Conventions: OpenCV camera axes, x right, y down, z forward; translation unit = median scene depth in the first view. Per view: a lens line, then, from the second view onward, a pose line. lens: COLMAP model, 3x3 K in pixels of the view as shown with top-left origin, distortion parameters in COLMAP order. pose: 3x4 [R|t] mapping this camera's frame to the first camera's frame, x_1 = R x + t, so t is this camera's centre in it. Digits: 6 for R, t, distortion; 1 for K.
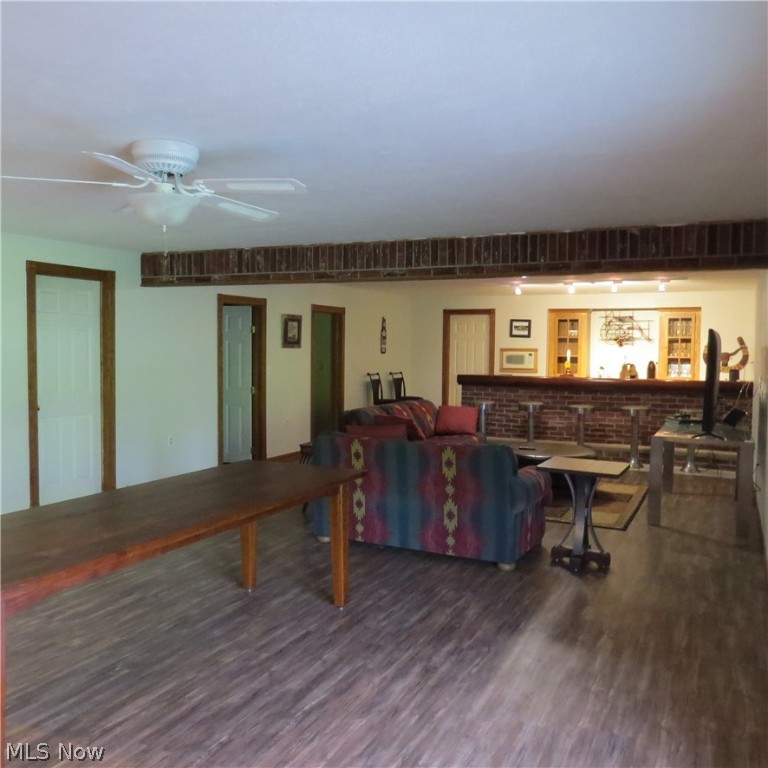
lens RADIAL K [[723.3, 0, 383.1], [0, 723.3, 384.7], [0, 0, 1]] dist [-0.015385, 0.000000]
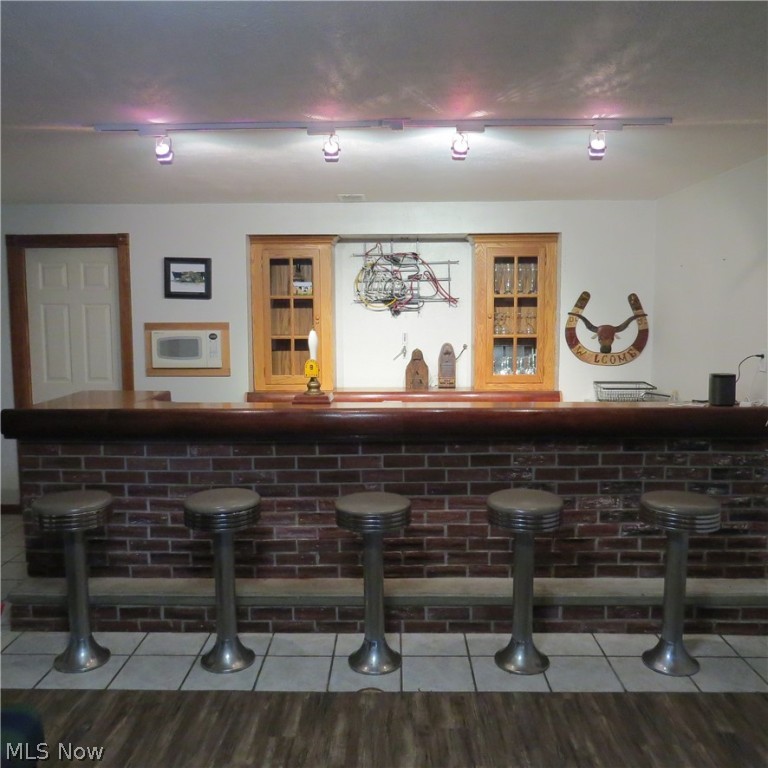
lens RADIAL K [[723.3, 0, 384.5], [0, 723.3, 384.7], [0, 0, 1]] dist [-0.015385, 0.000000]
pose [[0.907631, -0.057834, 0.415766, 0.114370], [0.034777, 0.997418, 0.062825, -0.037157], [-0.418326, -0.042563, 0.907299, 0.557890]]
